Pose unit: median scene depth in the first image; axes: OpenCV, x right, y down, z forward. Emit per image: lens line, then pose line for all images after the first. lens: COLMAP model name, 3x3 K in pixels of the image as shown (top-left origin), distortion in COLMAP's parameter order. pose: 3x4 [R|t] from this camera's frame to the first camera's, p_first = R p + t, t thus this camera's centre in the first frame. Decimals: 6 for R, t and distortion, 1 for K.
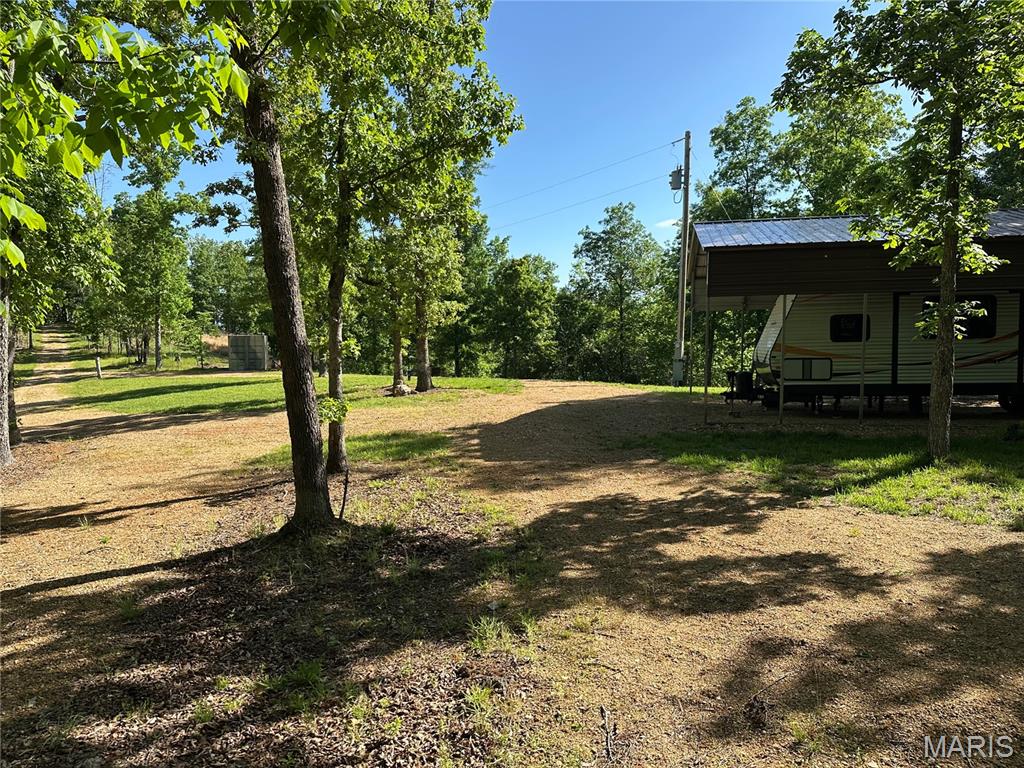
lens RADIAL K [[712.1, 0, 509.4], [0, 712.1, 396.4], [0, 0, 1]] dist [0.036216, -0.050452]
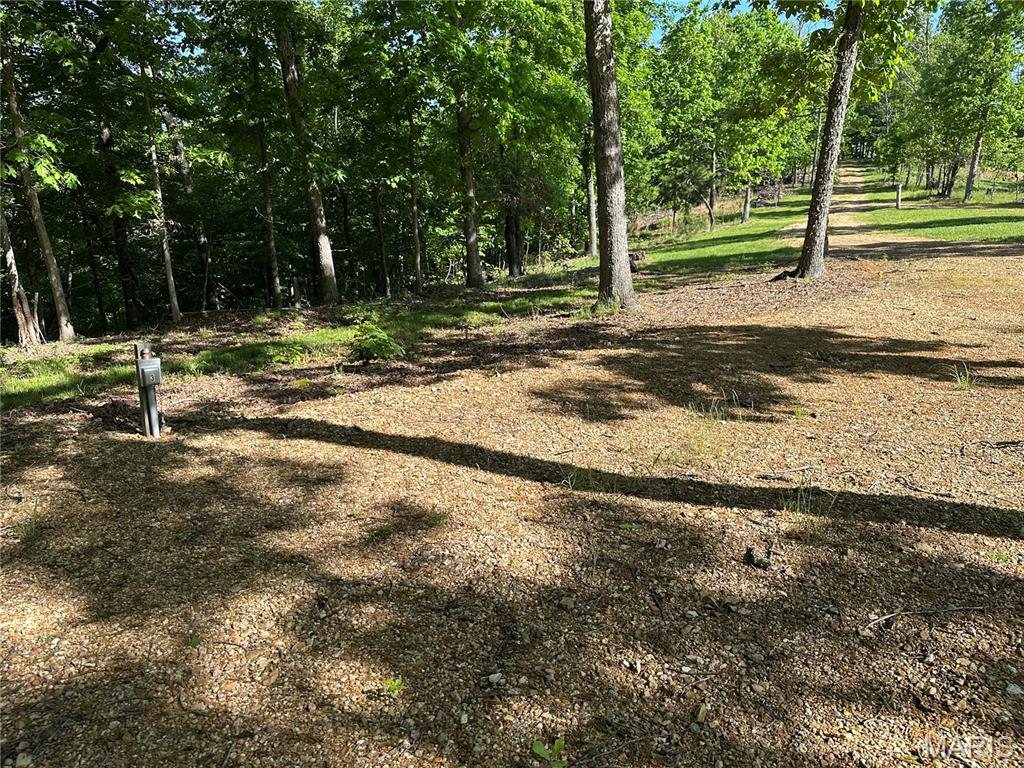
lens RADIAL K [[712.1, 0, 507.9], [0, 712.1, 394.8], [0, 0, 1]] dist [0.036216, -0.050452]
pose [[0.552438, 0.239040, -0.798543, -0.067677], [-0.069191, 0.967843, 0.241852, 0.016089], [0.830677, -0.078356, 0.551213, 0.081150]]
